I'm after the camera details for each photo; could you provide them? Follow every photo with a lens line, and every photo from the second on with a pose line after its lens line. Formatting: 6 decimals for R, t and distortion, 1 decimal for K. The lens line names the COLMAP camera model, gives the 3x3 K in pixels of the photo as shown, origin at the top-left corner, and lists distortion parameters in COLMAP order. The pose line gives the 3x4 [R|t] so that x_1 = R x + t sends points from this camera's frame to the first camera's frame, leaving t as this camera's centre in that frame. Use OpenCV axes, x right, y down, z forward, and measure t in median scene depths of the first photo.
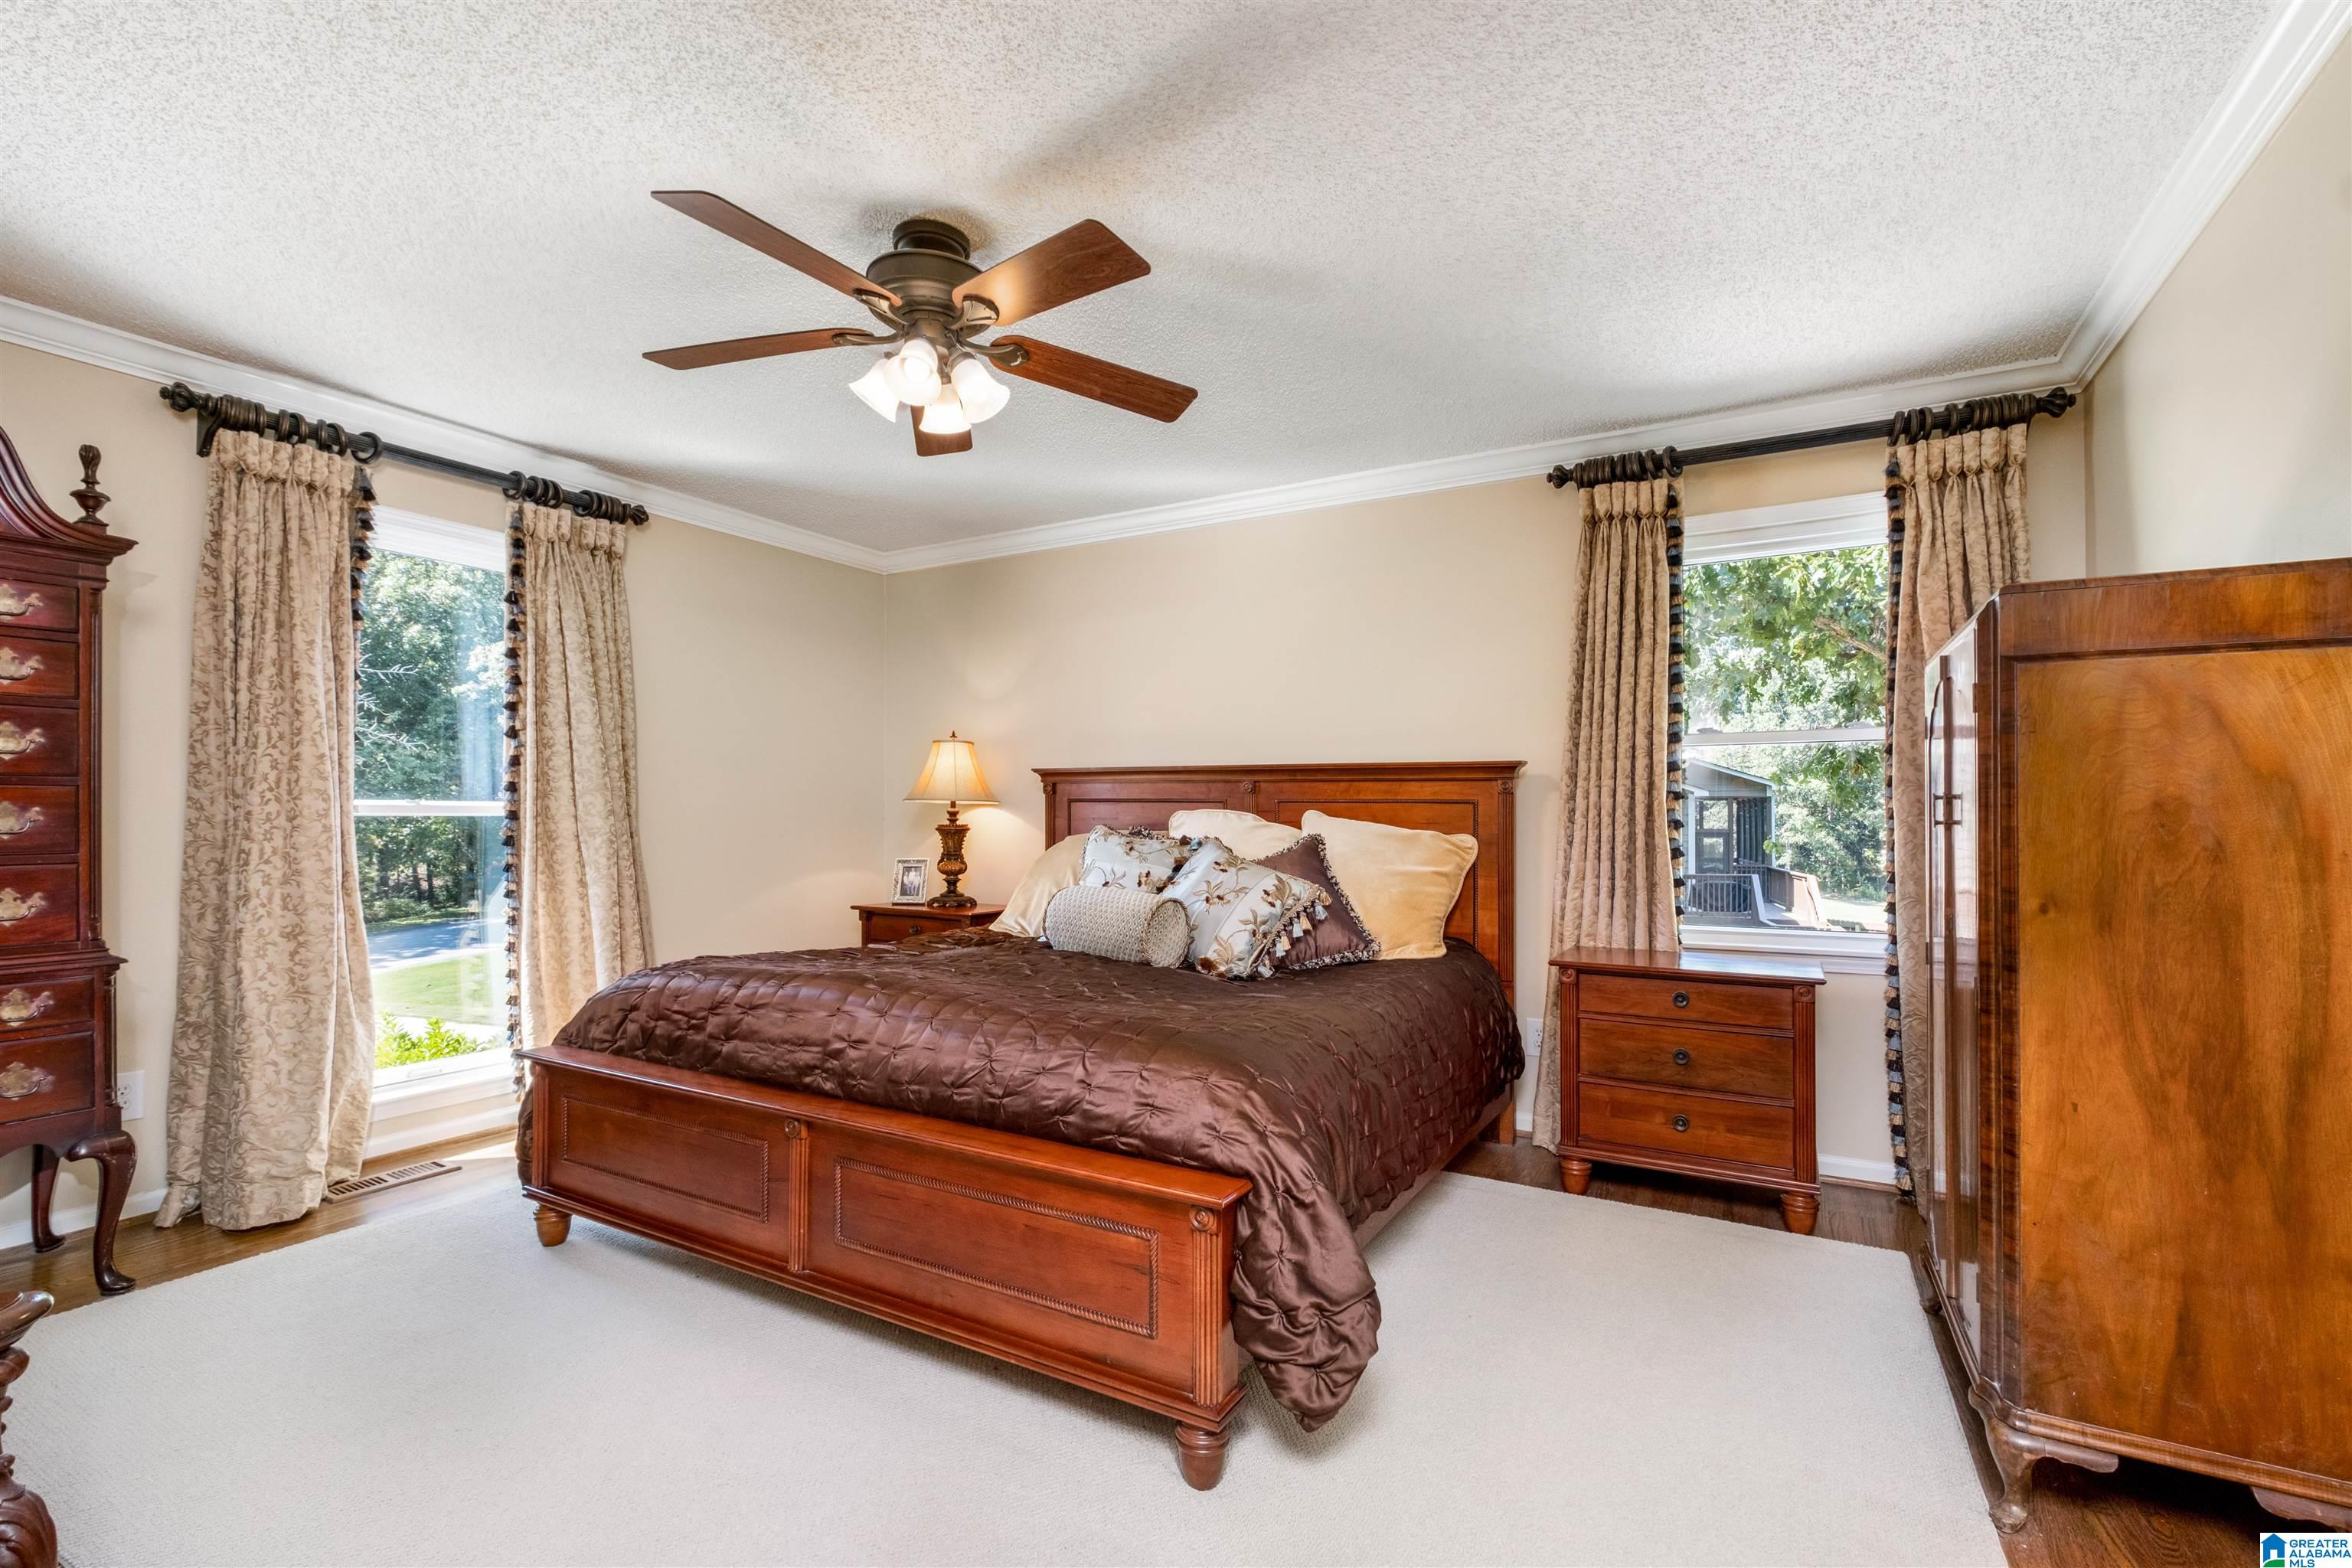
lens RADIAL K [[1018.6, 0, 1177.8], [0, 1018.6, 801.0], [0, 0, 1]] dist [-0.004145, -0.000191]
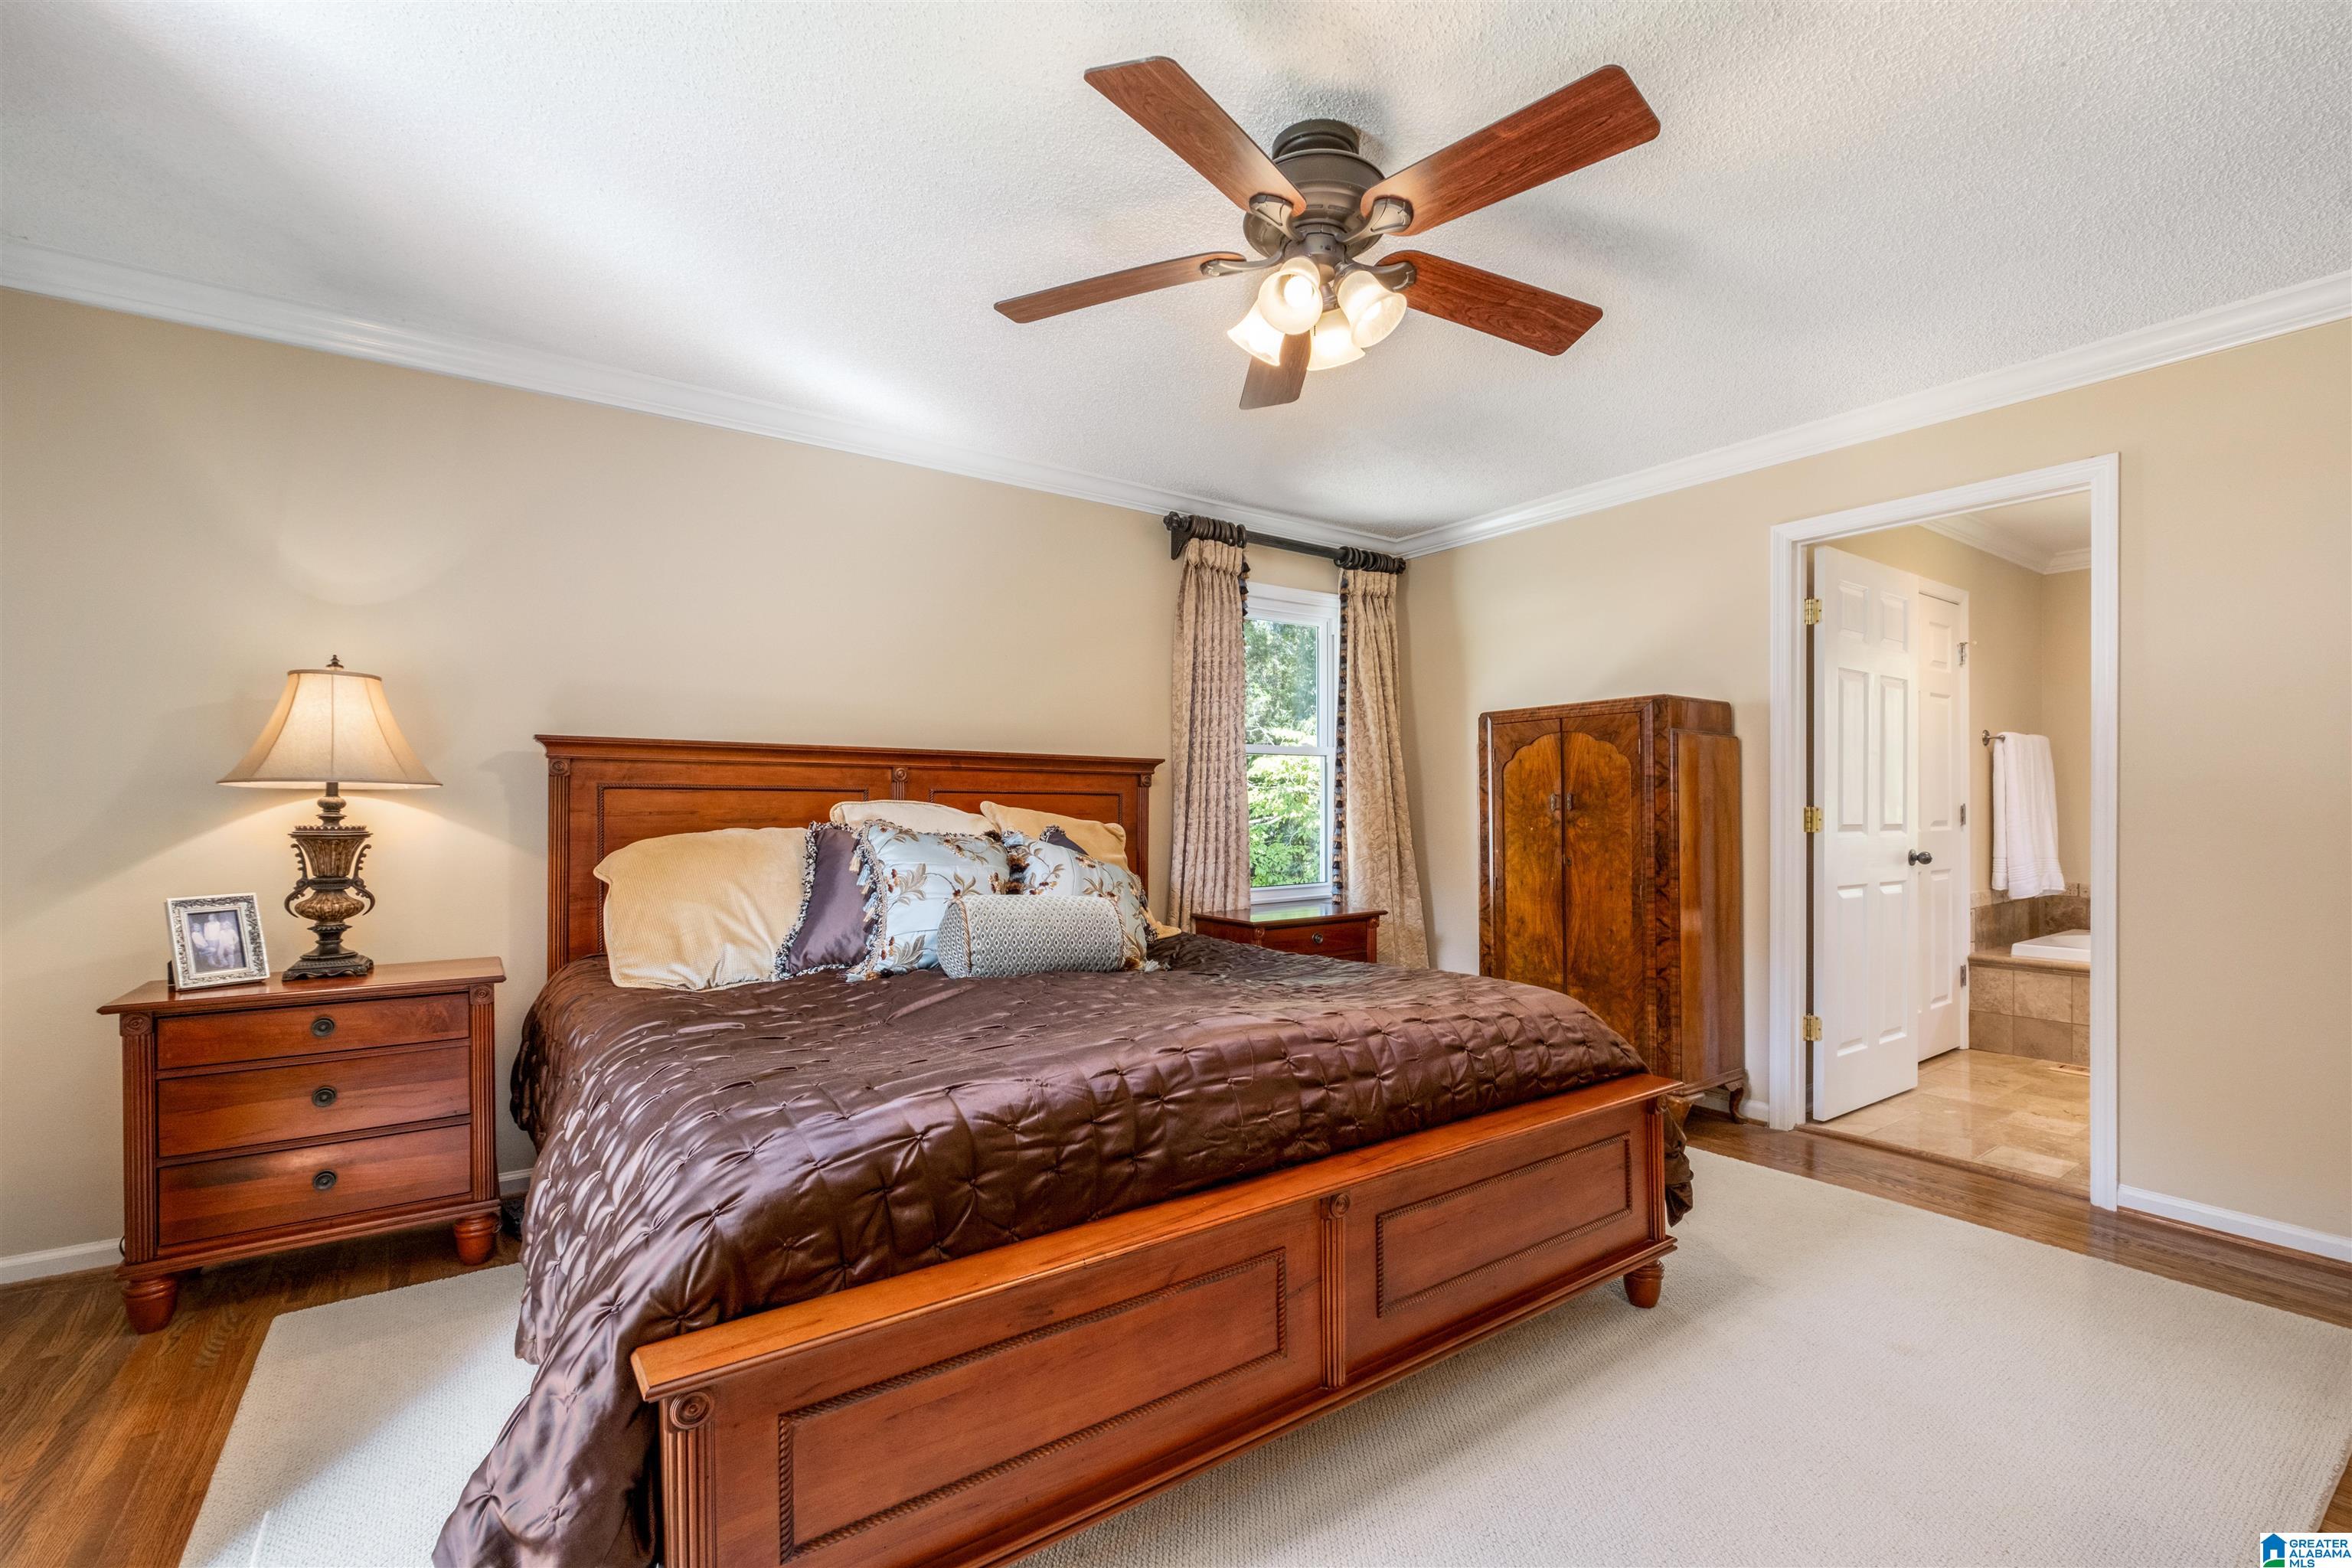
lens RADIAL K [[1018.6, 0, 1162.4], [0, 1018.6, 787.6], [0, 0, 1]] dist [-0.004145, -0.000191]
pose [[0.430222, 0.020197, 0.902497, -0.753298], [-0.001548, 0.999765, -0.021636, 0.019993], [-0.902722, 0.007911, 0.430152, 0.536736]]
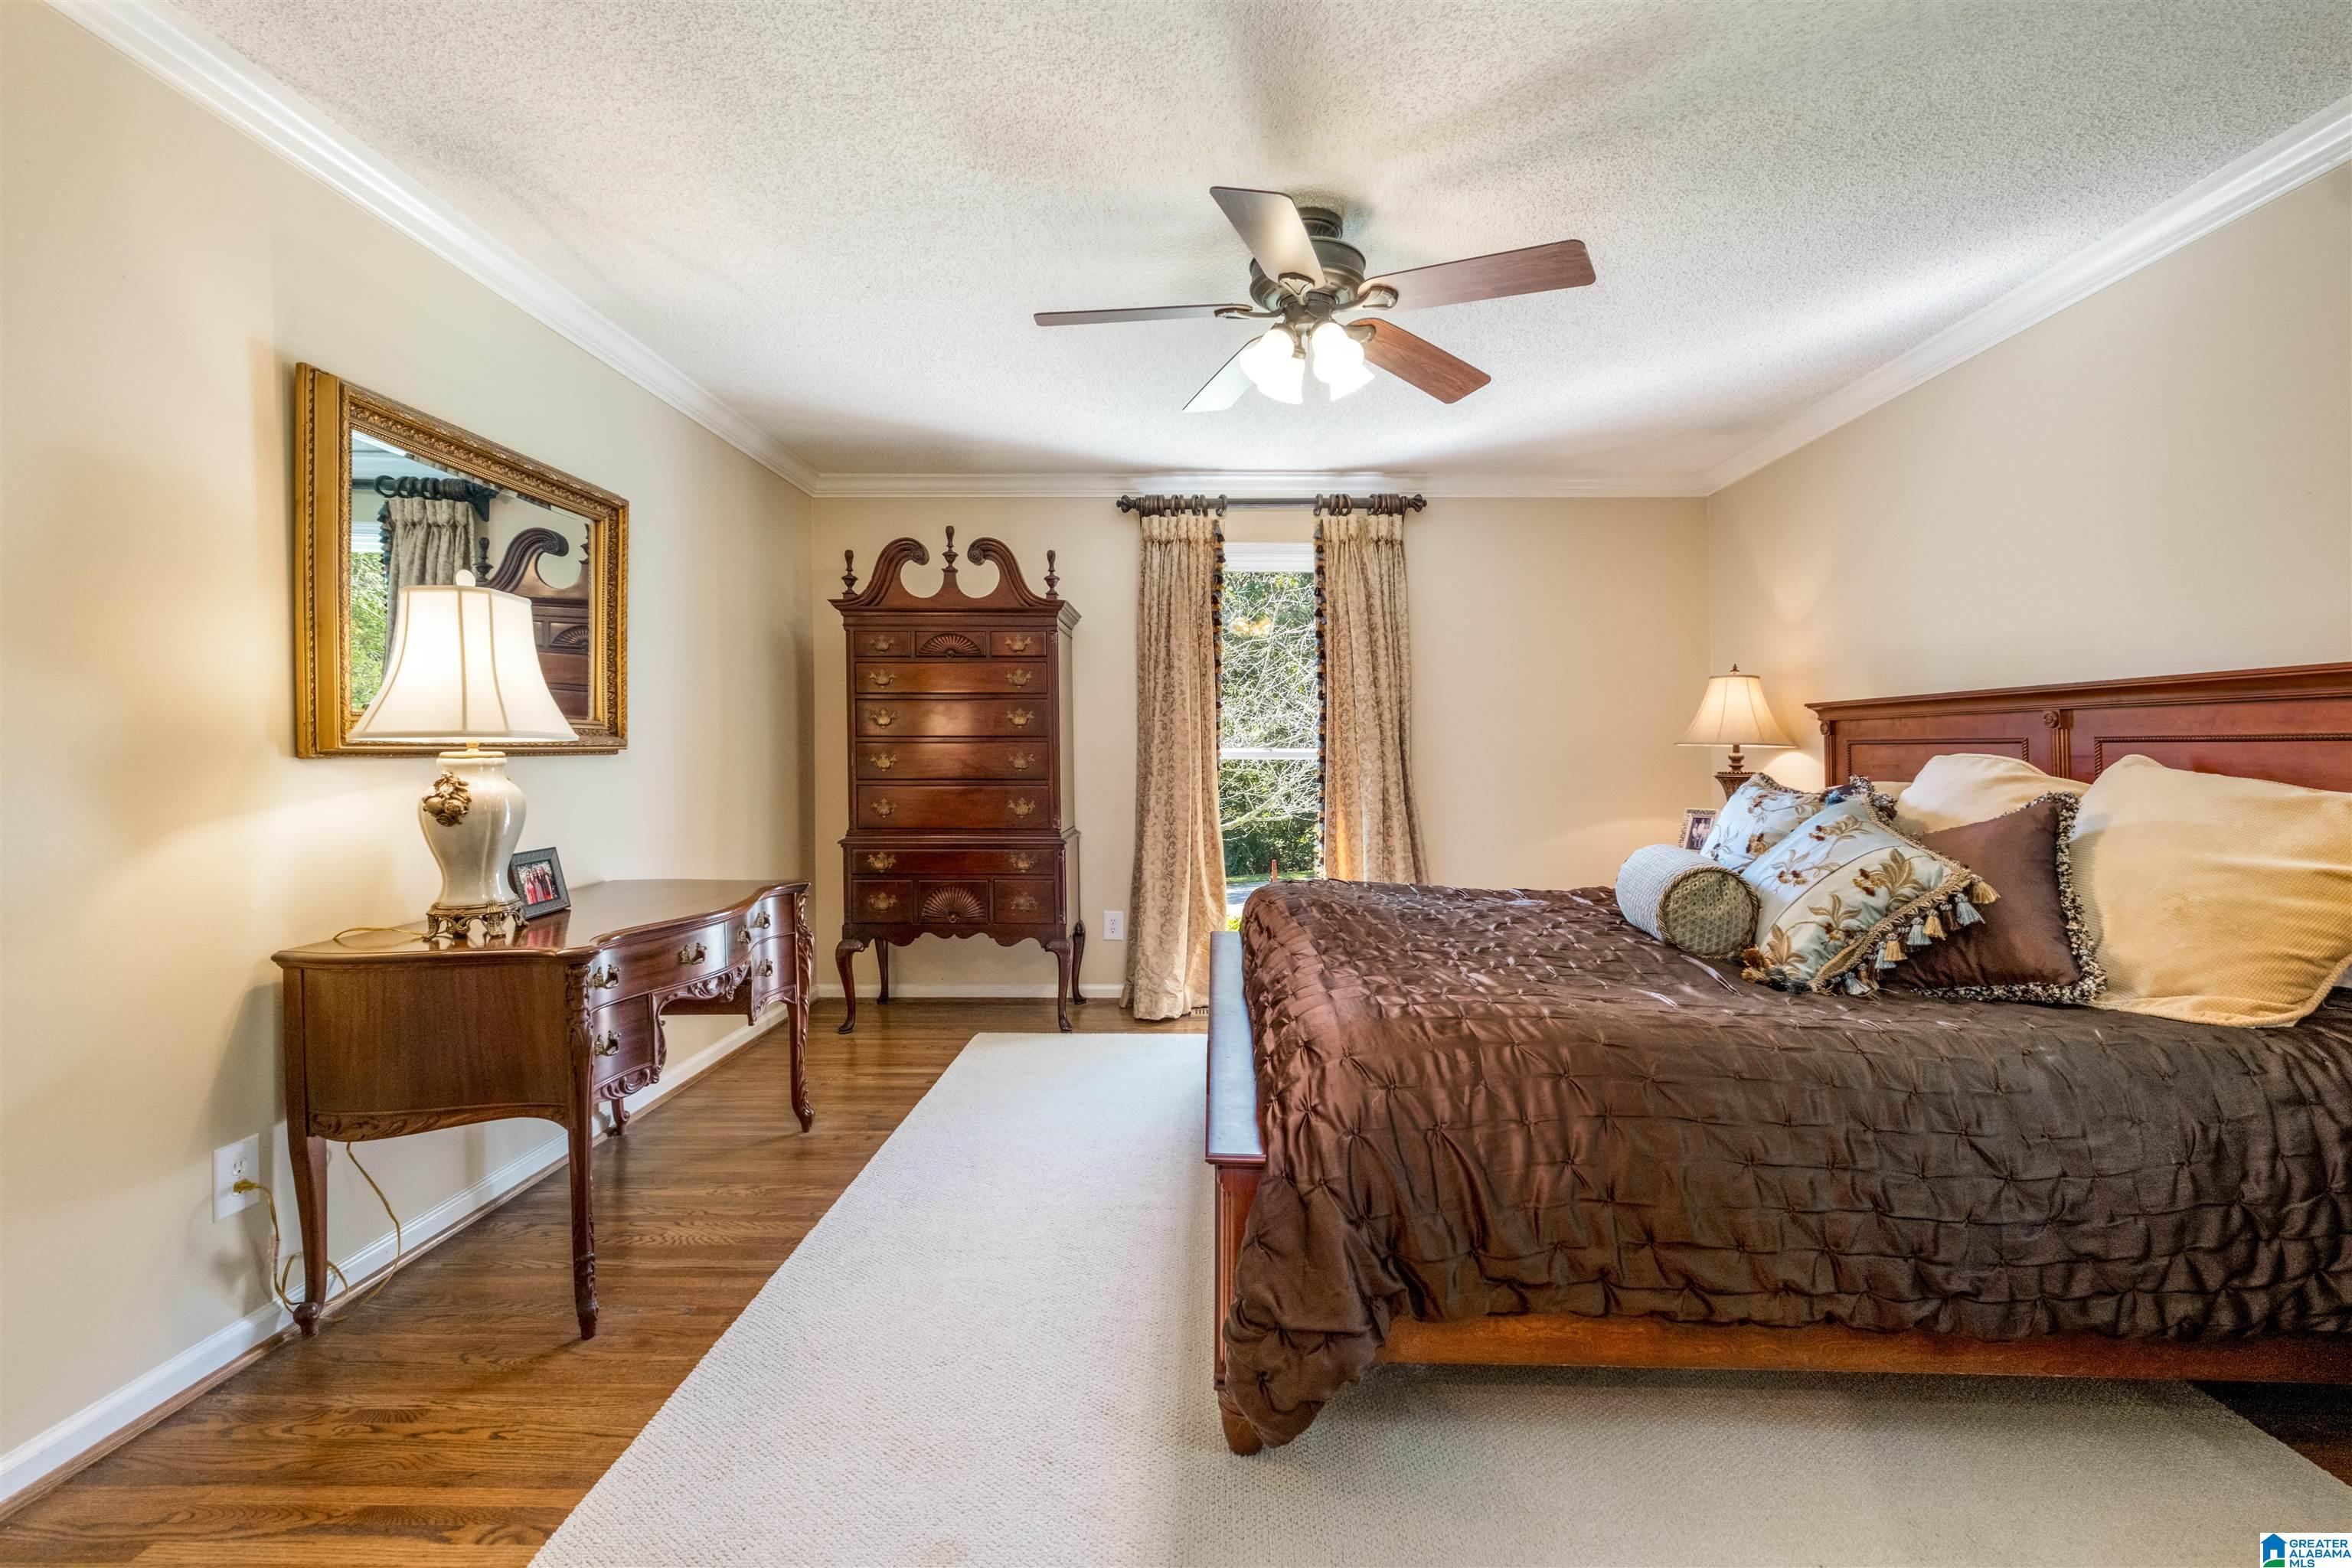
lens RADIAL K [[1018.6, 0, 1212.5], [0, 1018.6, 751.3], [0, 0, 1]] dist [-0.004145, -0.000191]
pose [[0.495838, -0.004749, -0.868402, 0.452569], [0.009022, 0.999959, -0.000317, 0.003152], [0.868368, -0.007678, 0.495860, 0.264015]]
